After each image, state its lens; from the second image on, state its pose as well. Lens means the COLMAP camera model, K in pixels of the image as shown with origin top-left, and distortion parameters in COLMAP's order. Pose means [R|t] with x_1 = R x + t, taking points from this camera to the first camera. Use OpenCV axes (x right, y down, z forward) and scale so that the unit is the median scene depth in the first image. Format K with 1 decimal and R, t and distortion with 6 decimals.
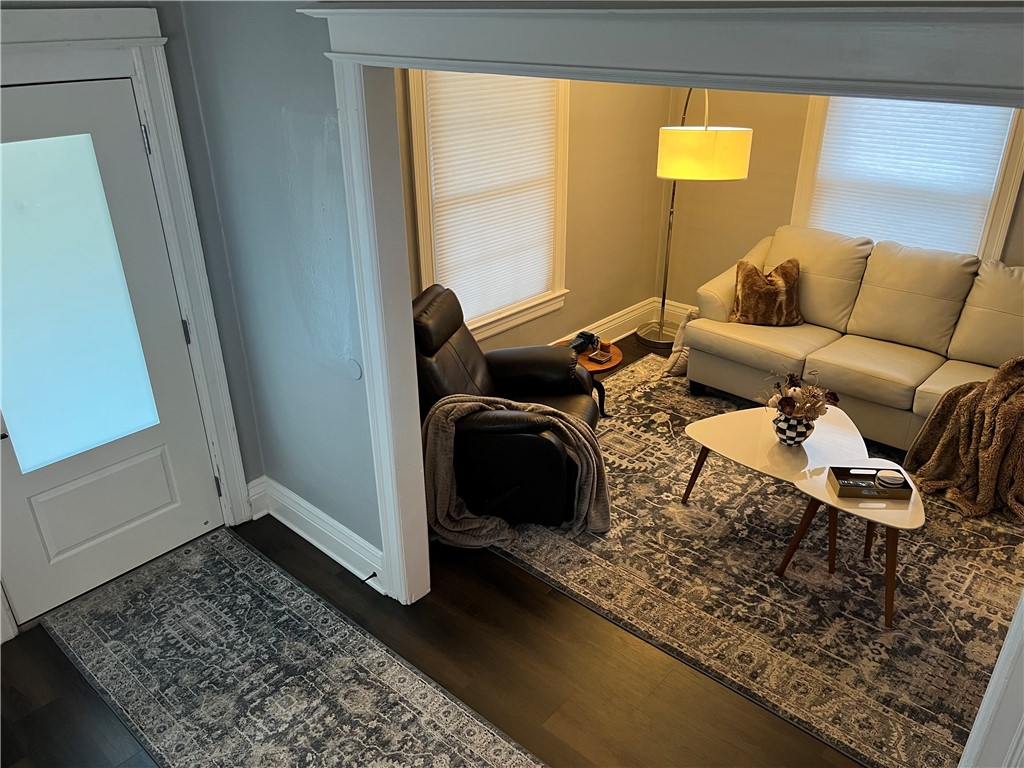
lens RADIAL K [[767.3, 0, 510.1], [0, 767.3, 382.4], [0, 0, 1]] dist [0.048663, -0.069680]
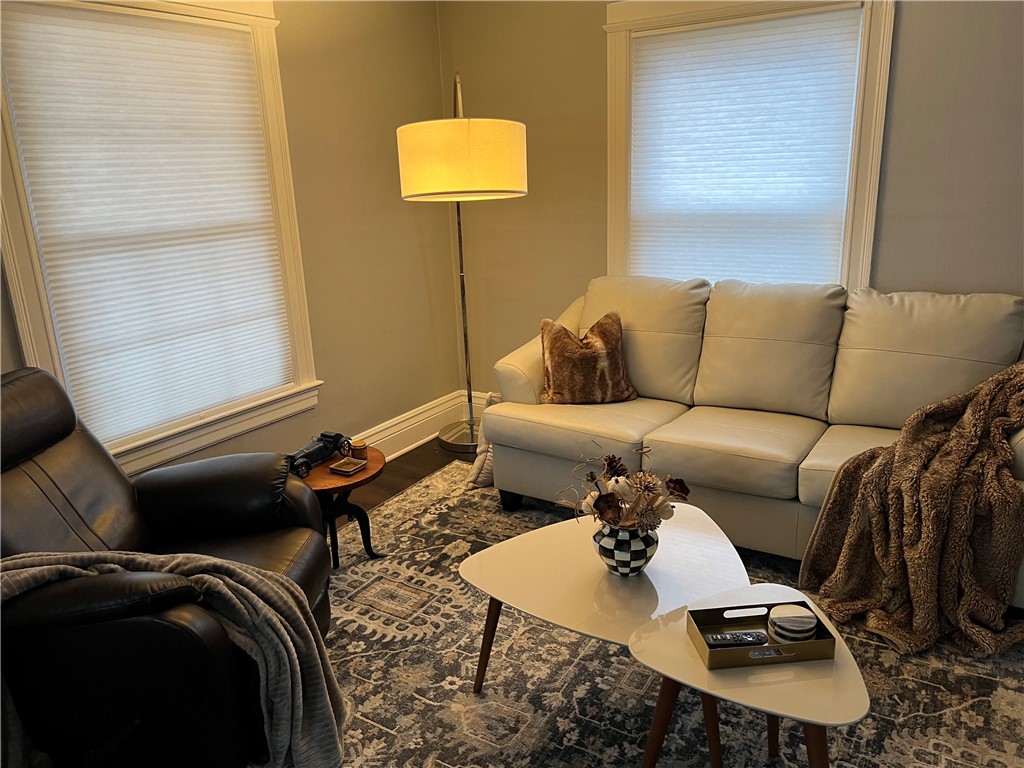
lens RADIAL K [[767.3, 0, 503.1], [0, 767.3, 386.4], [0, 0, 1]] dist [0.048663, -0.069680]
pose [[0.984387, -0.080236, 0.156664, 0.167058], [0.105014, 0.982014, -0.156908, 0.018330], [-0.141257, 0.170910, 0.975108, 0.359738]]
